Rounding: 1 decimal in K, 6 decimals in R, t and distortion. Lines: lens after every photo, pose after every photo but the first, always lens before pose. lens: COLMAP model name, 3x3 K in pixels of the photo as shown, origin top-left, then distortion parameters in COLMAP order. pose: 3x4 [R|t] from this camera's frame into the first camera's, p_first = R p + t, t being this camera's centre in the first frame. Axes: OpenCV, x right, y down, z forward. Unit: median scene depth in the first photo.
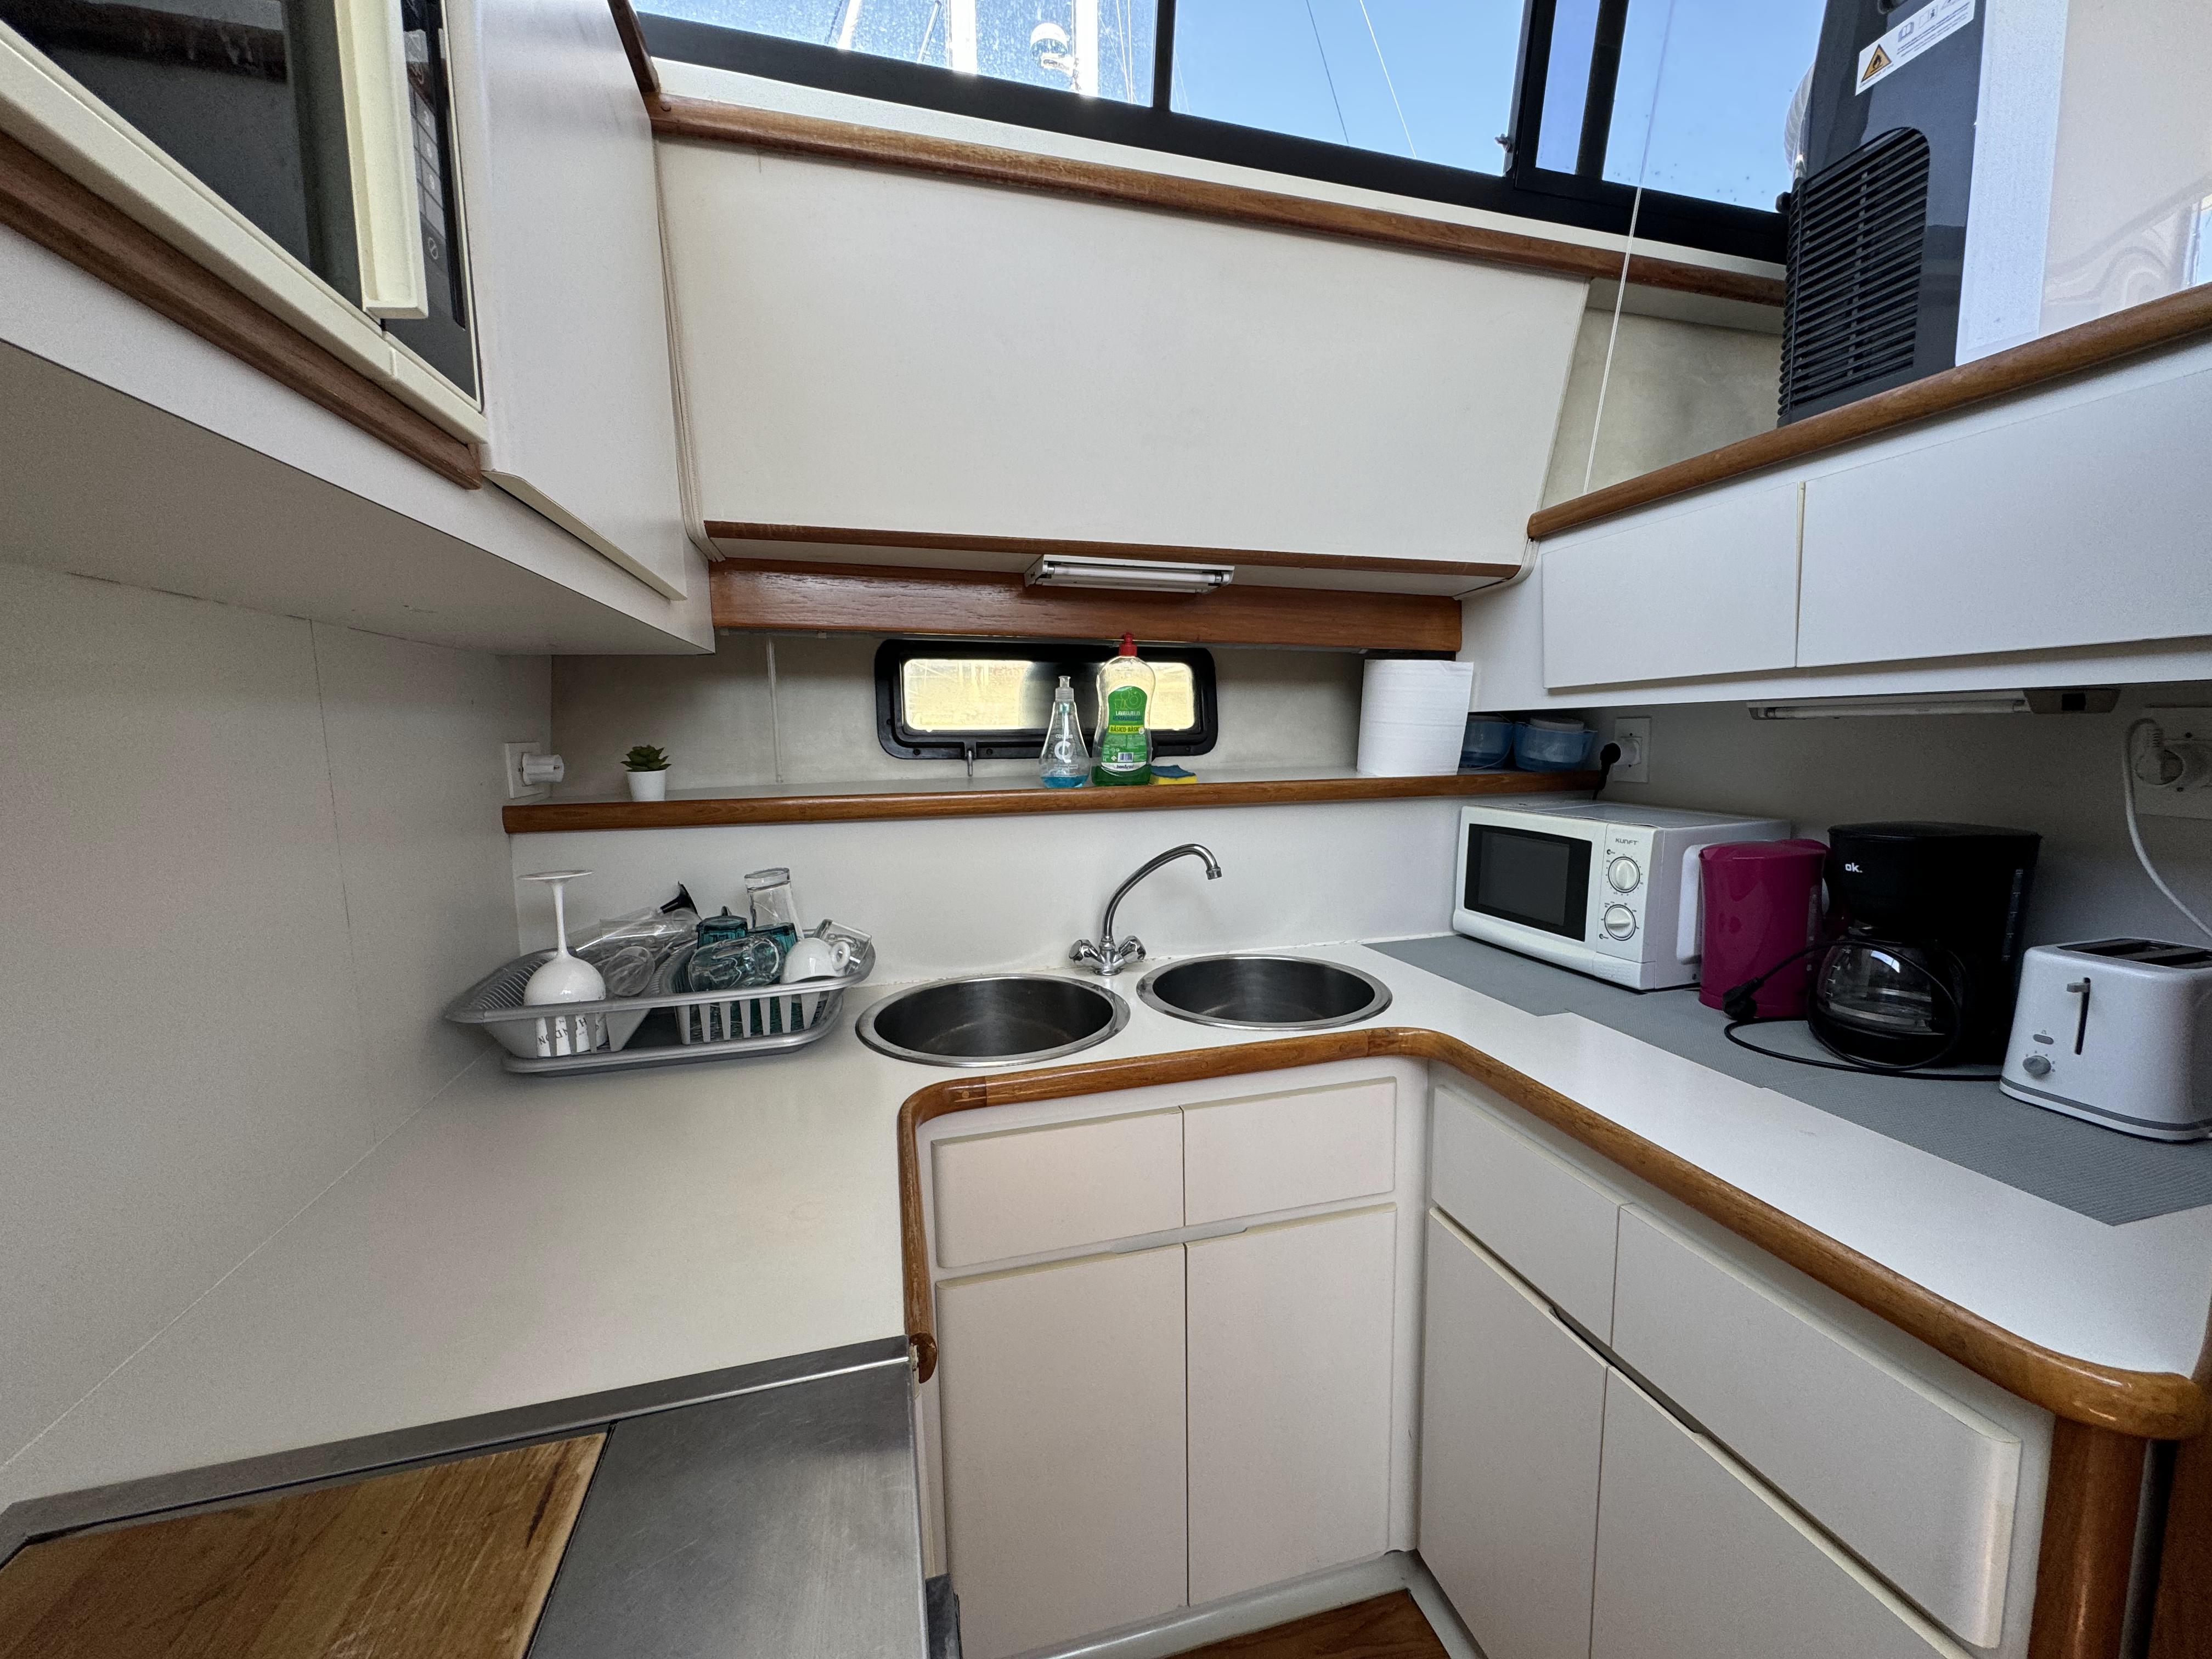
lens RADIAL K [[875.6, 0, 1106.0], [0, 875.6, 829.5], [0, 0, 1]] dist [-0.004490, 0.000219]
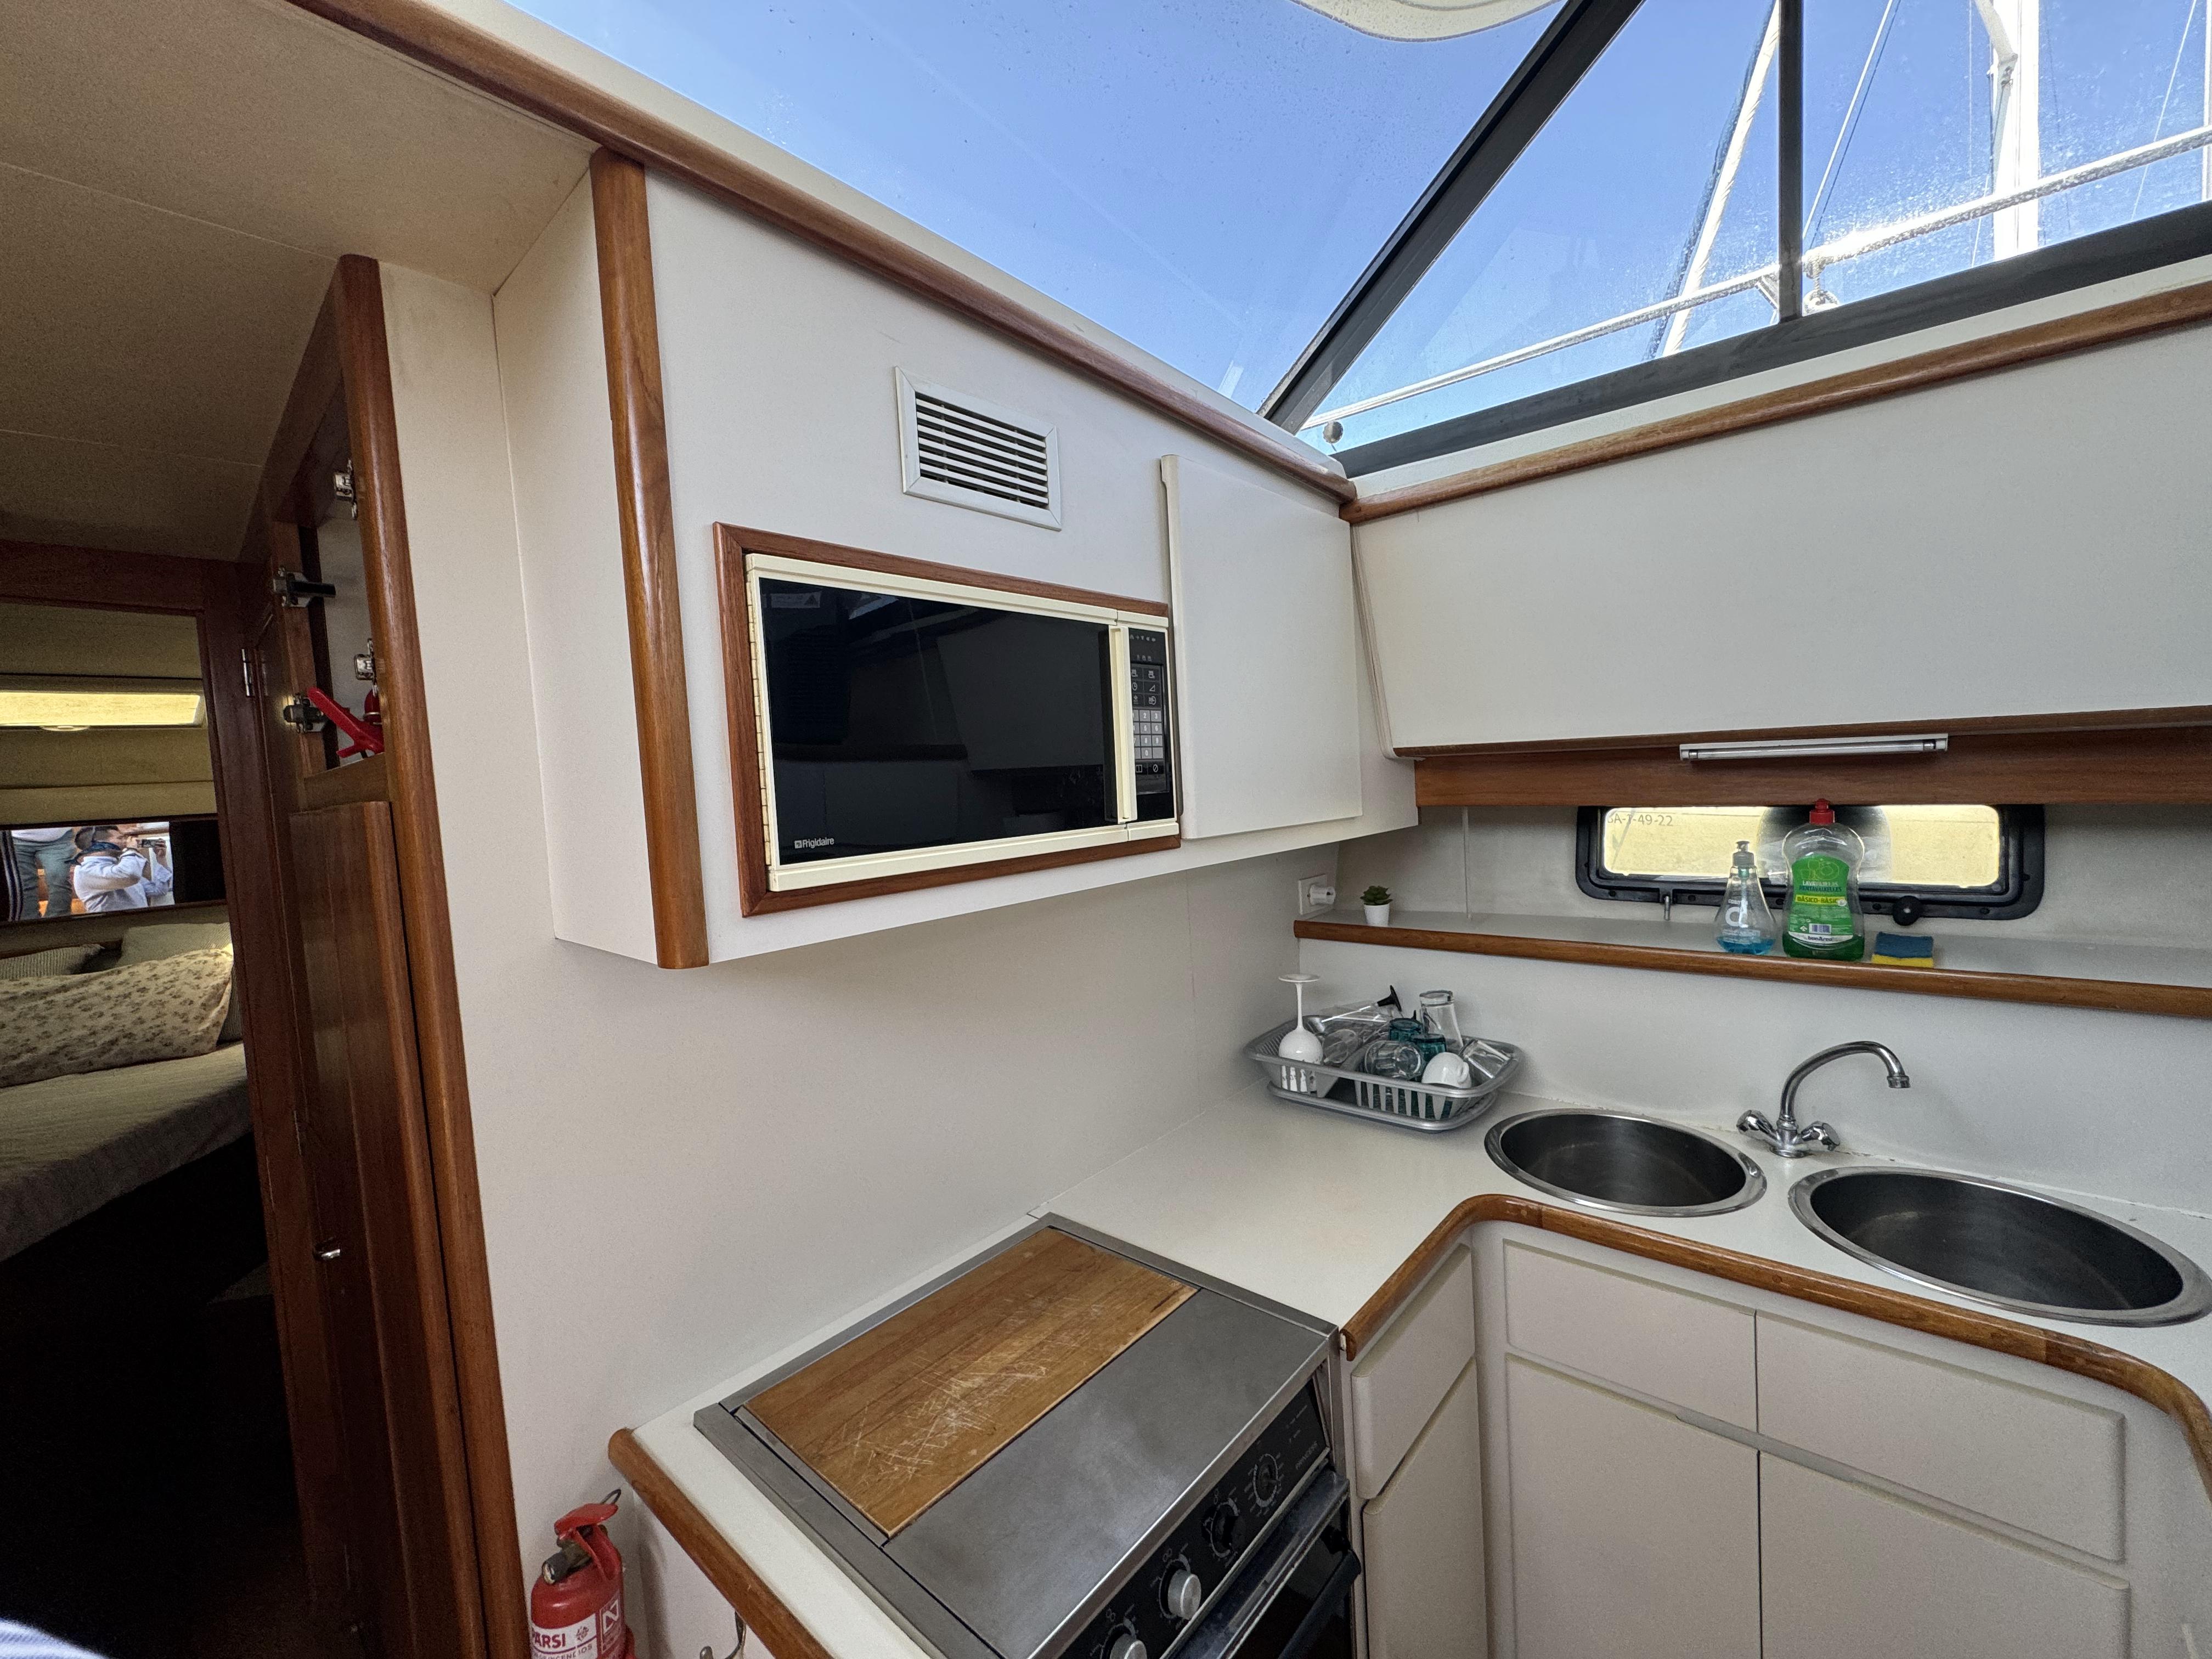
lens RADIAL K [[884.0, 0, 1106.0], [0, 884.0, 829.5], [0, 0, 1]] dist [-0.001293, 0.000515]
pose [[0.553811, 0.034856, -0.831913, 0.429610], [-0.048941, 0.998759, 0.009266, -0.181020], [0.831203, 0.035583, 0.554829, -0.175408]]
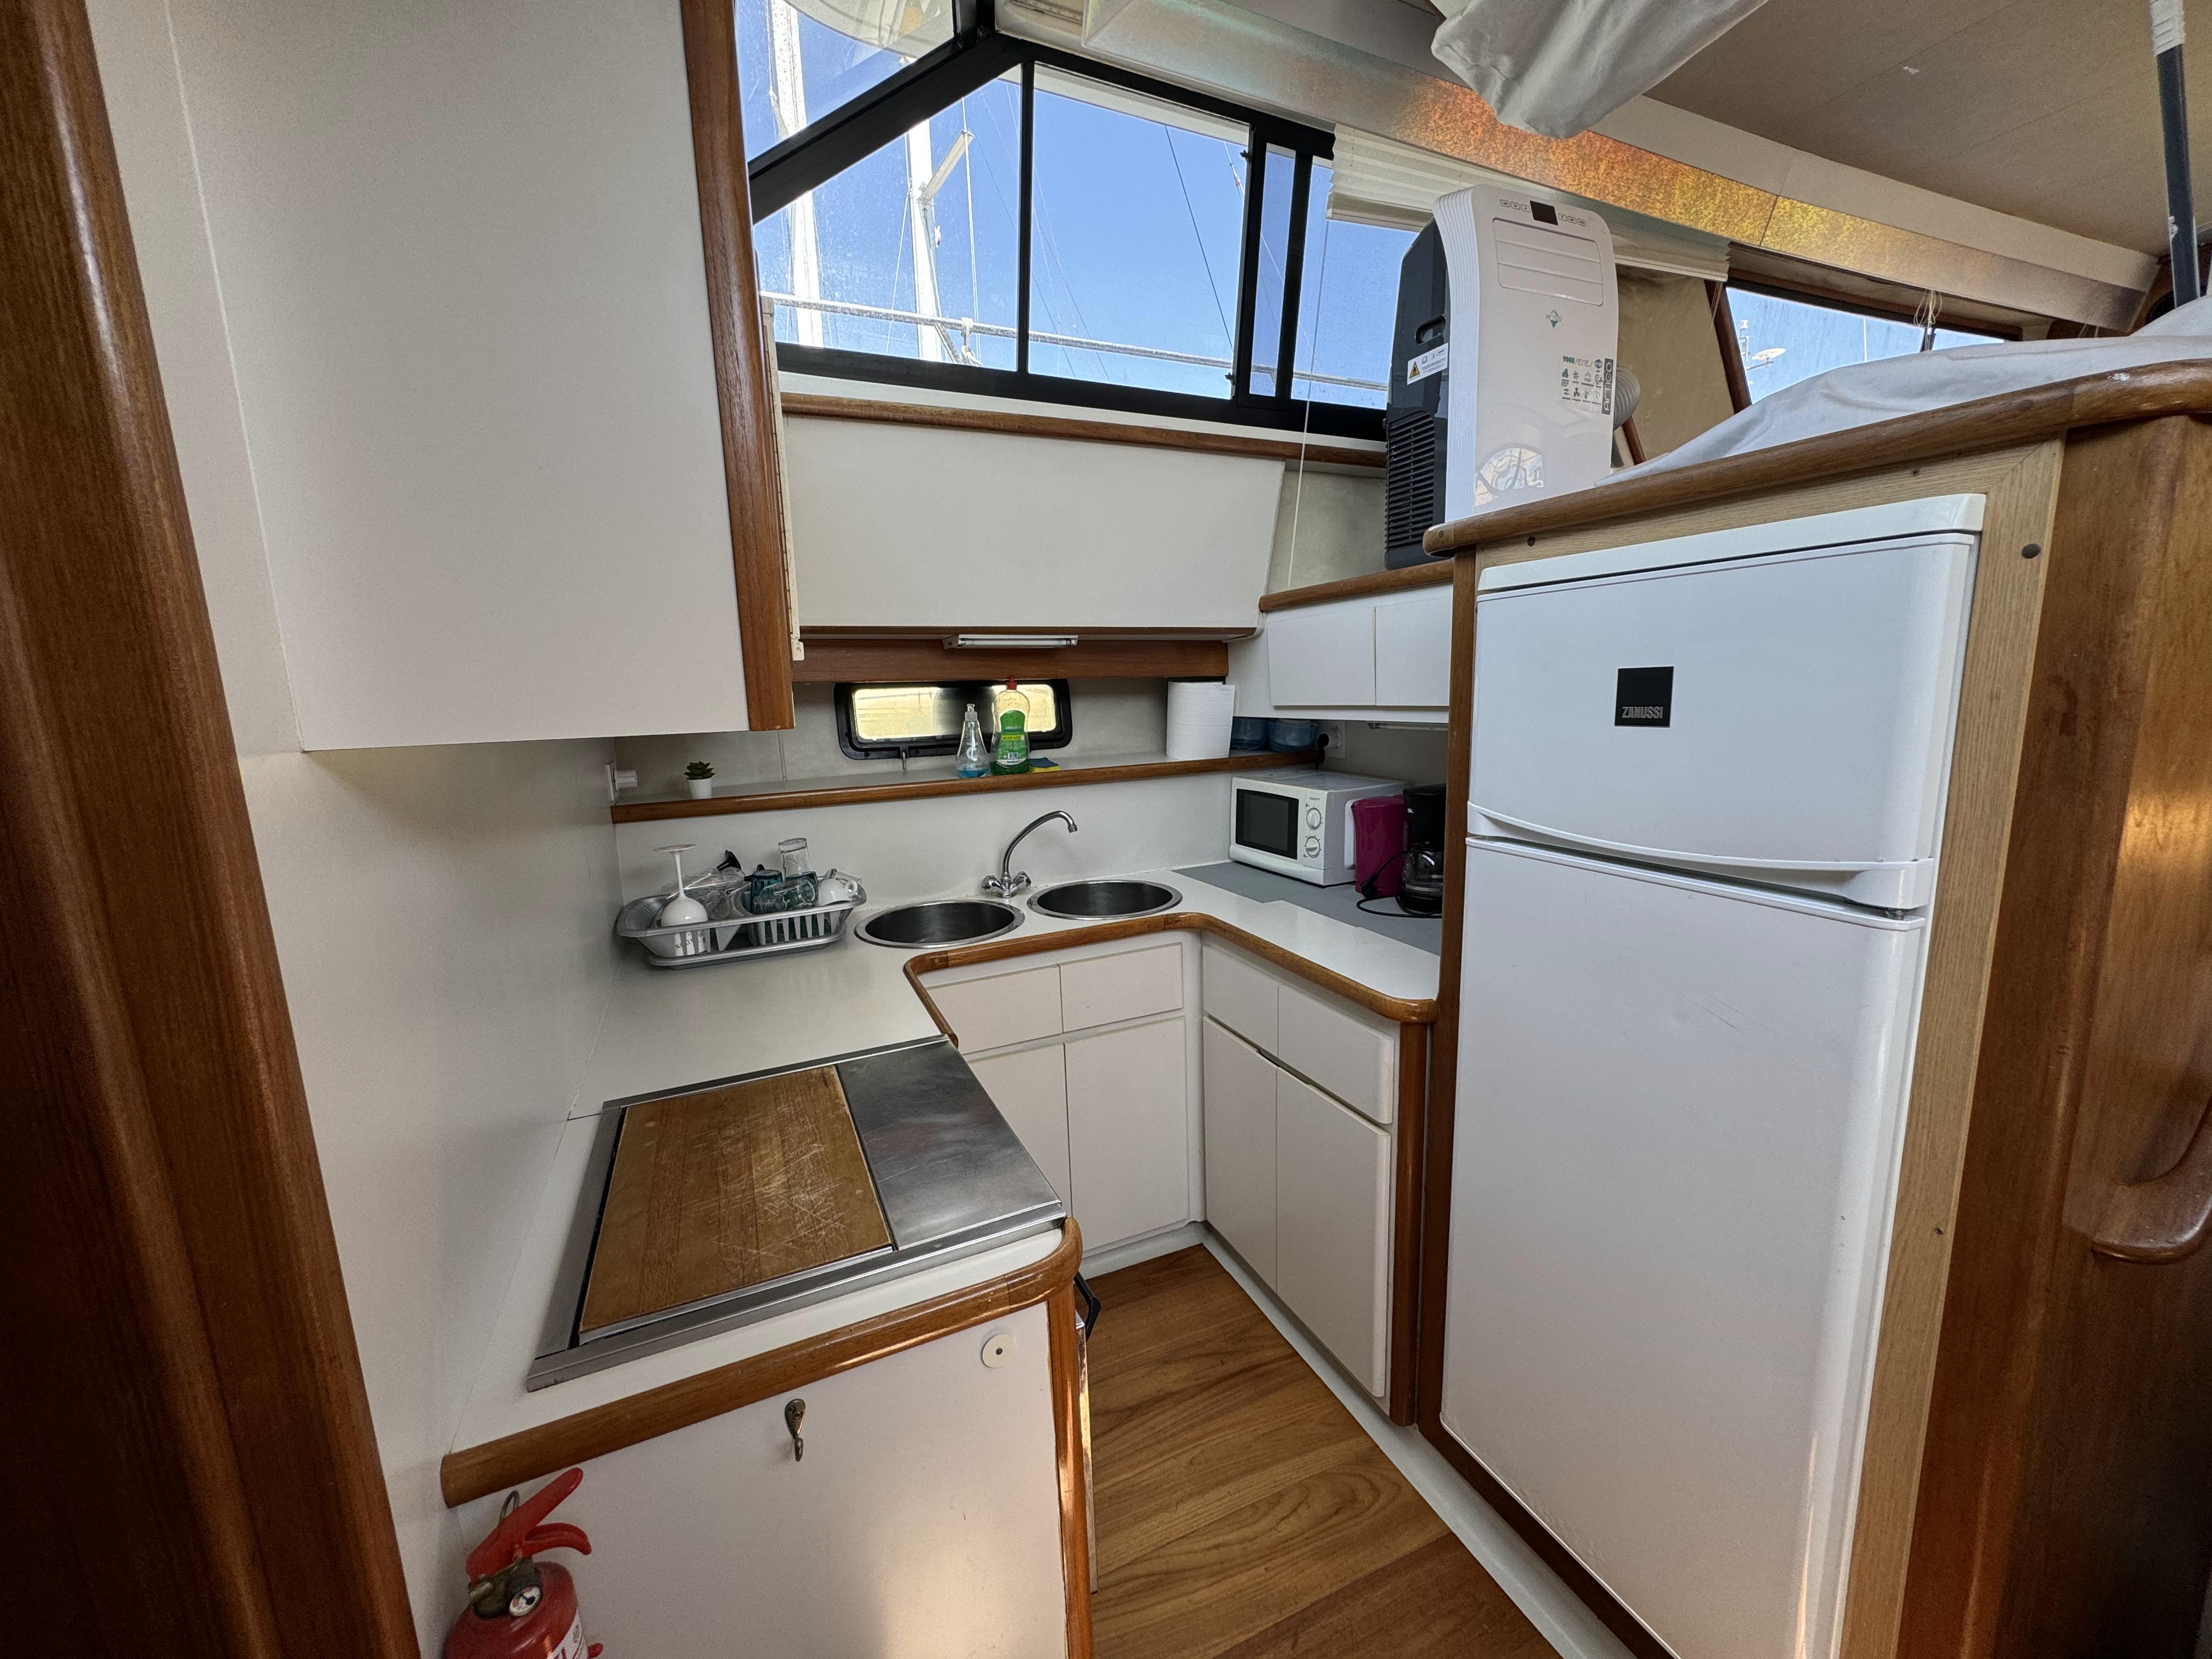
lens RADIAL K [[875.6, 0, 1106.0], [0, 875.6, 829.5], [0, 0, 1]] dist [-0.004490, 0.000219]
pose [[0.987200, -0.044959, 0.153019, -0.064323], [0.037119, 0.997867, 0.053708, -0.033734], [-0.155107, -0.047341, 0.986763, -0.616739]]
